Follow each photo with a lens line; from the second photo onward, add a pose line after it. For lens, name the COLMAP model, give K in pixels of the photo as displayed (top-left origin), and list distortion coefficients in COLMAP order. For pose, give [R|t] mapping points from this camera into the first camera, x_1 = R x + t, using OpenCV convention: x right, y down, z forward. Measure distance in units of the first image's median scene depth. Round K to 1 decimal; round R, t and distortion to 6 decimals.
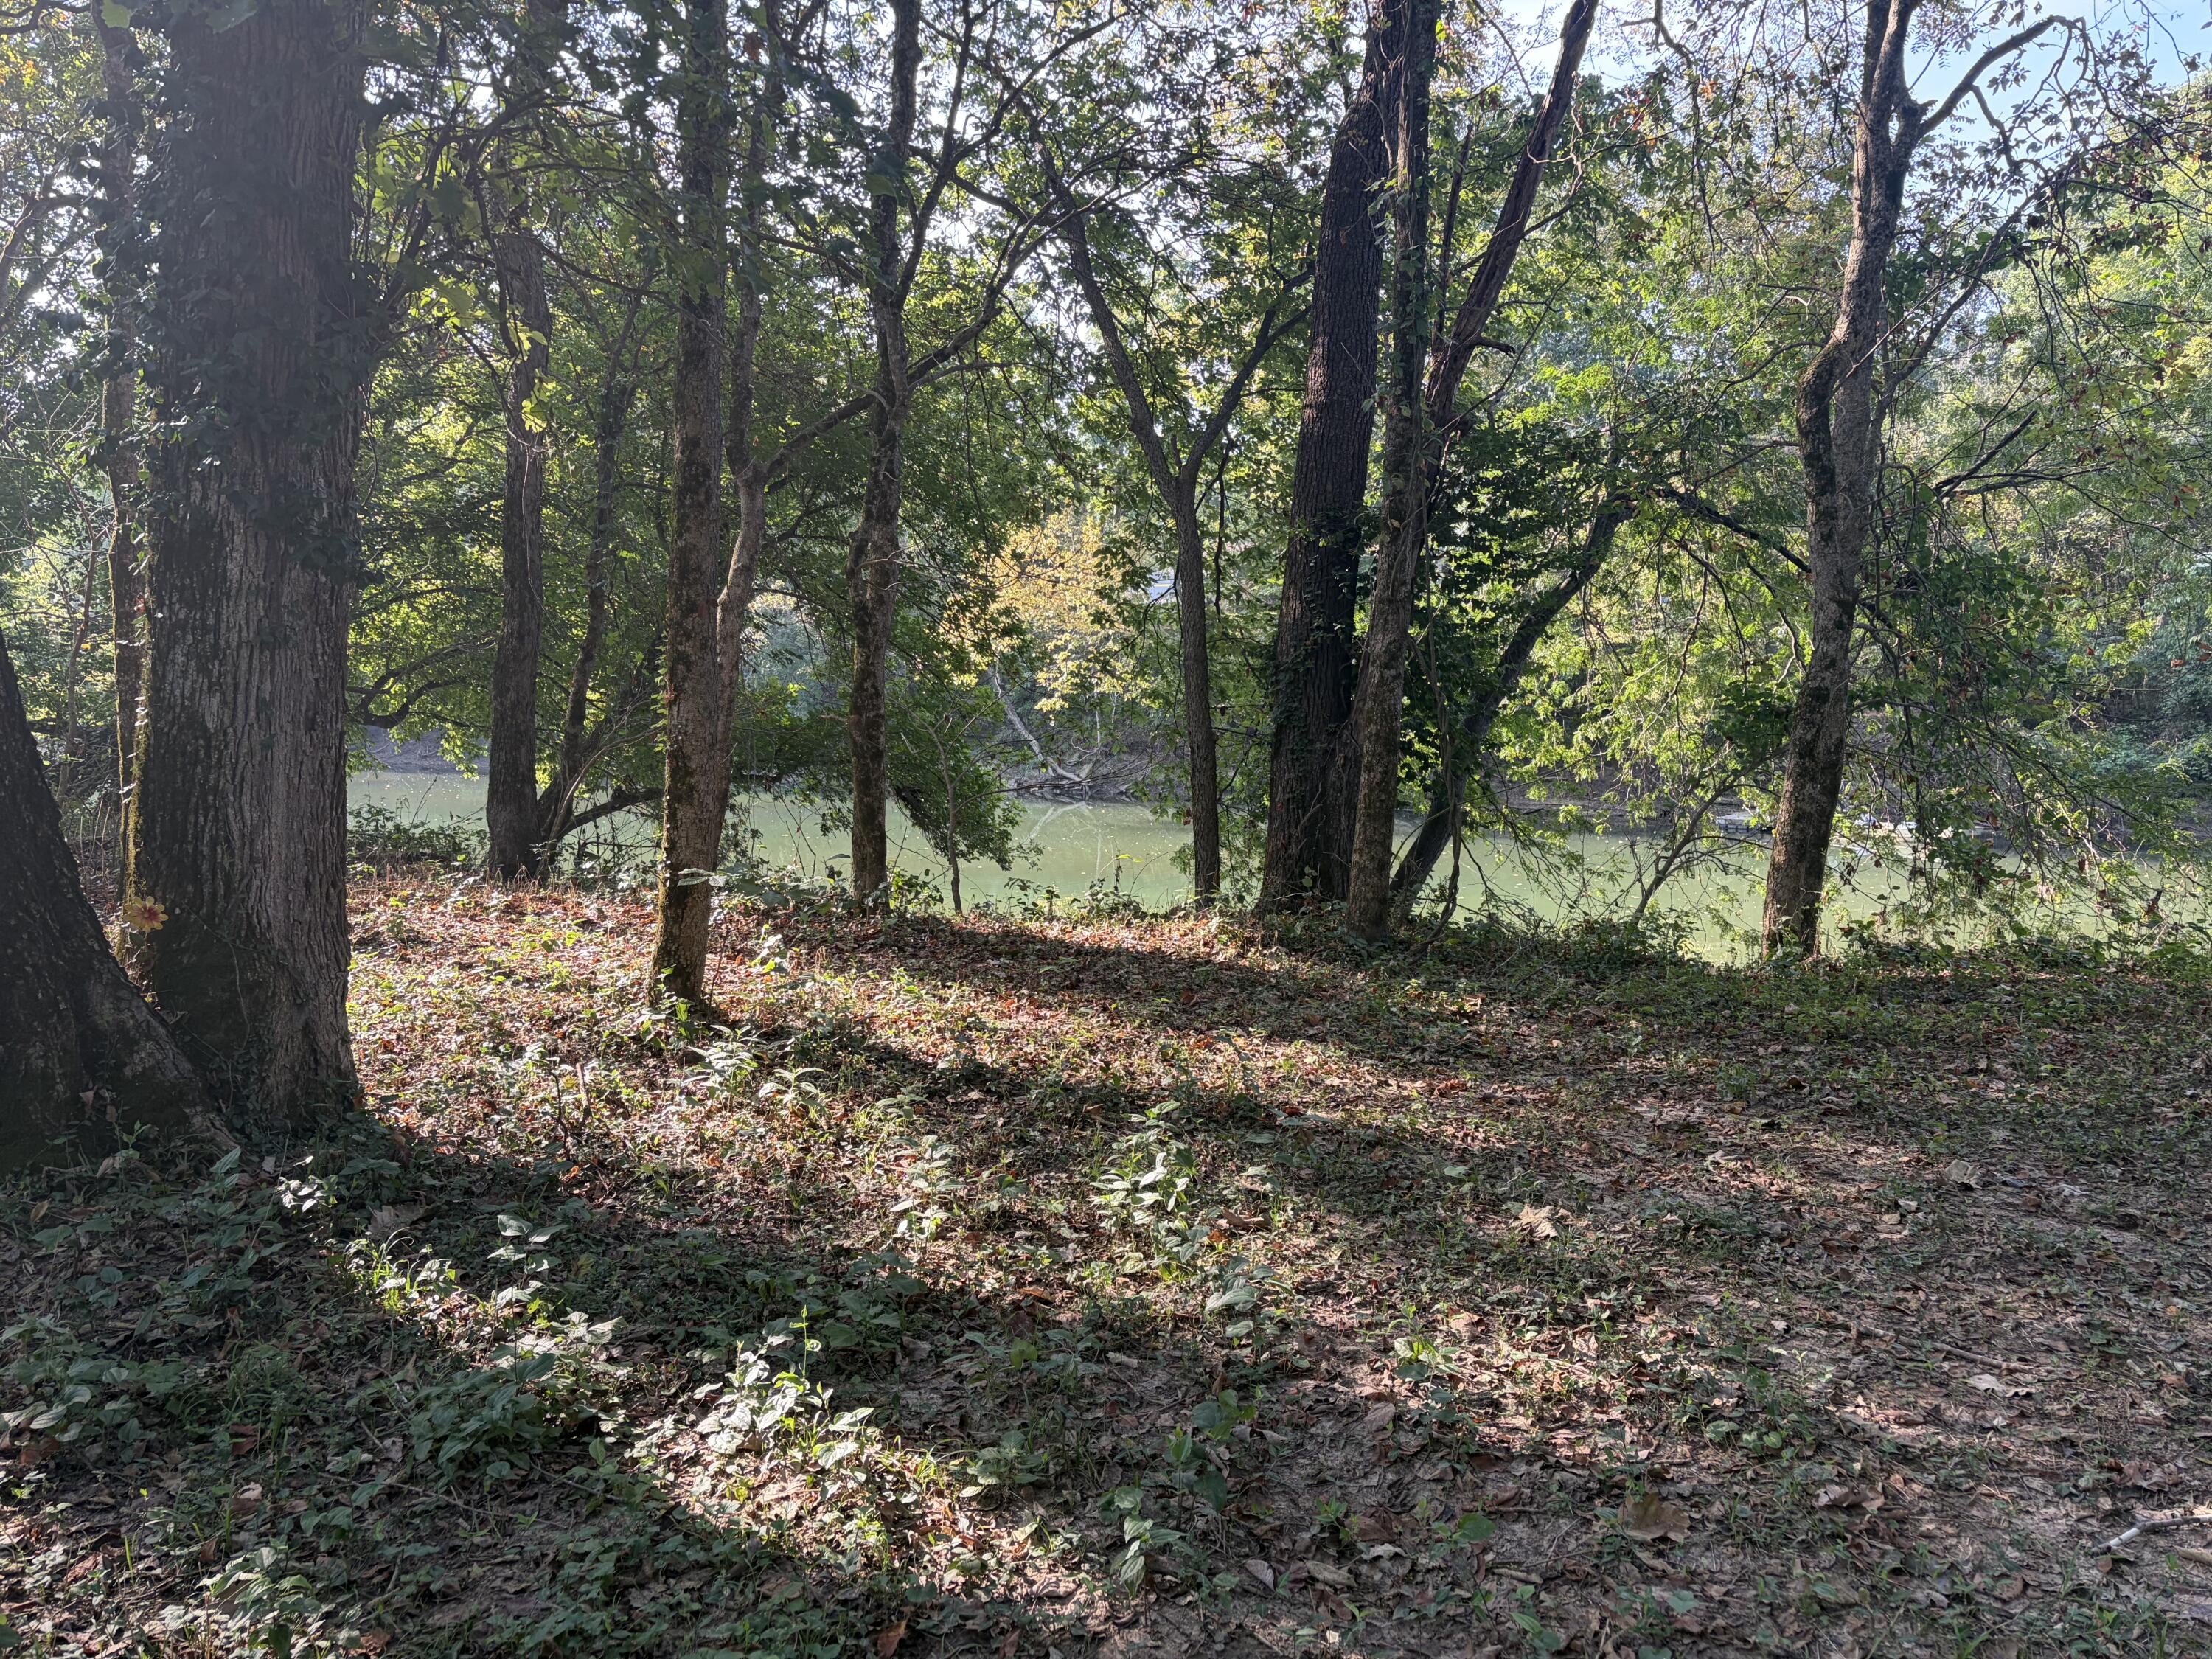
lens RADIAL K [[1661.4, 0, 1099.8], [0, 1661.4, 822.0], [0, 0, 1]] dist [0.033138, -0.029575]
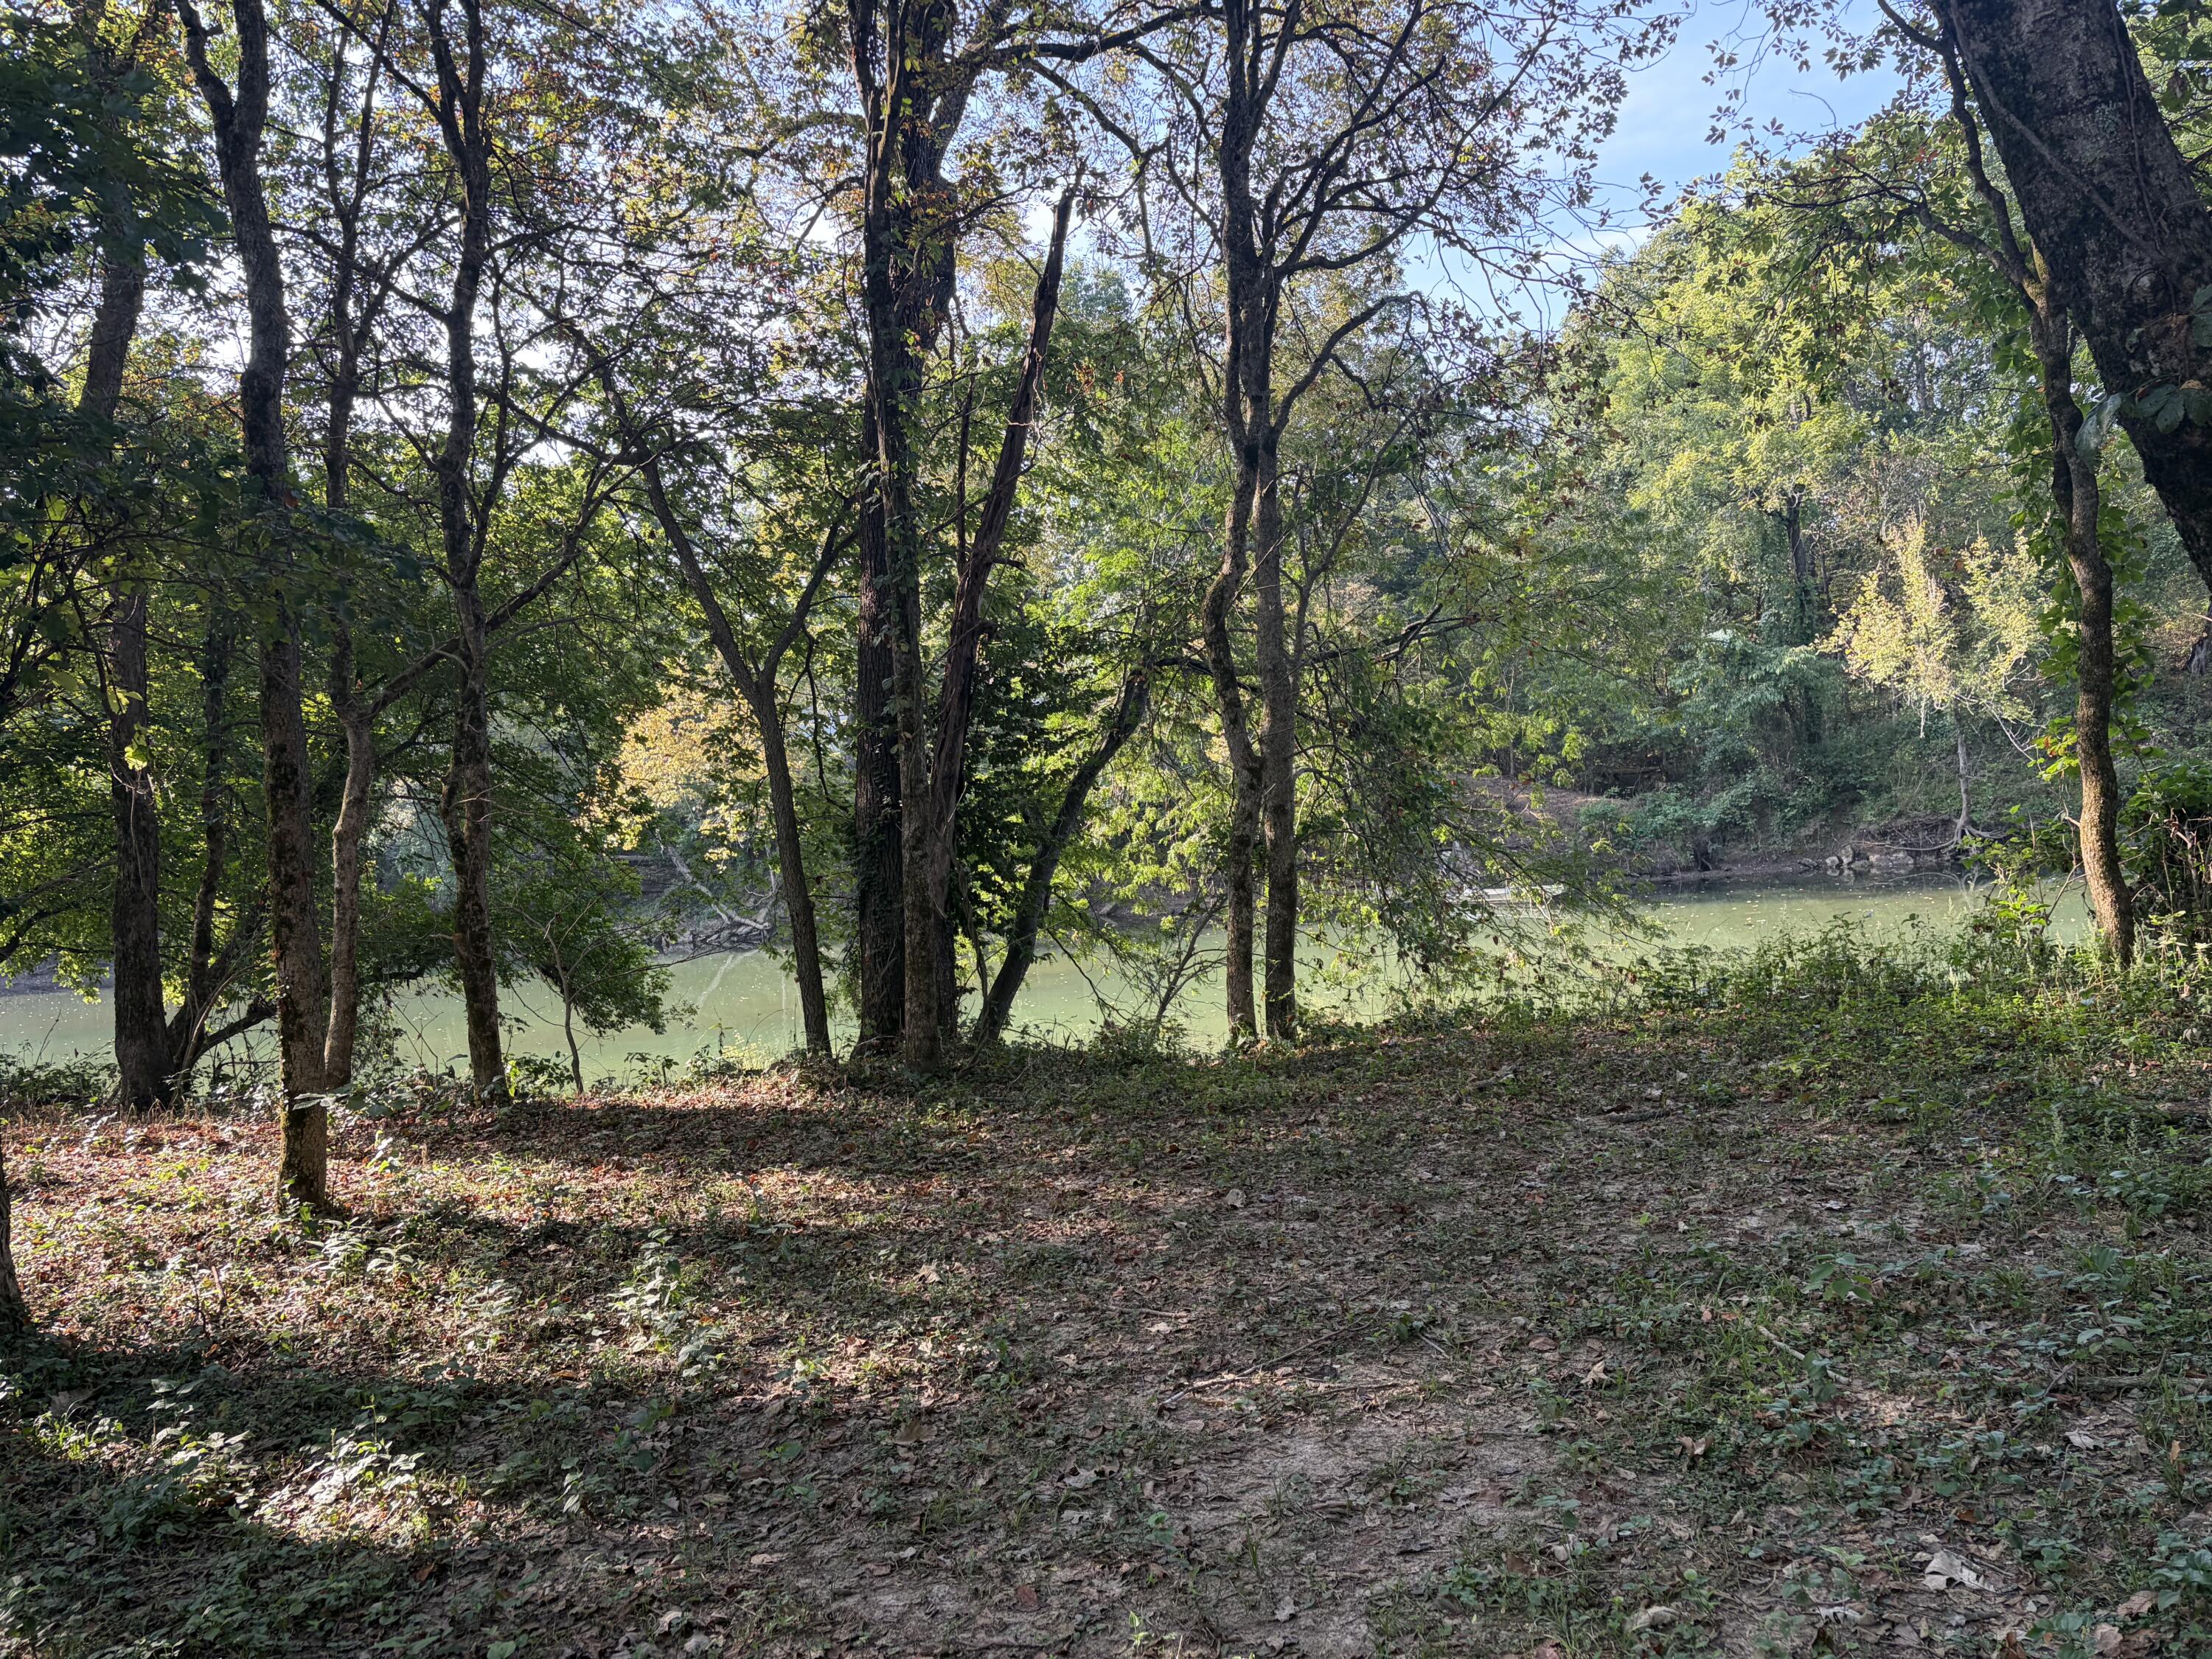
lens RADIAL K [[1661.4, 0, 1120.8], [0, 1661.4, 835.5], [0, 0, 1]] dist [0.033138, -0.029575]
pose [[0.976217, -0.096242, 0.194260, 0.113241], [0.108053, 0.992830, -0.051123, -0.031953], [-0.187947, 0.070898, 0.979617, -0.312818]]
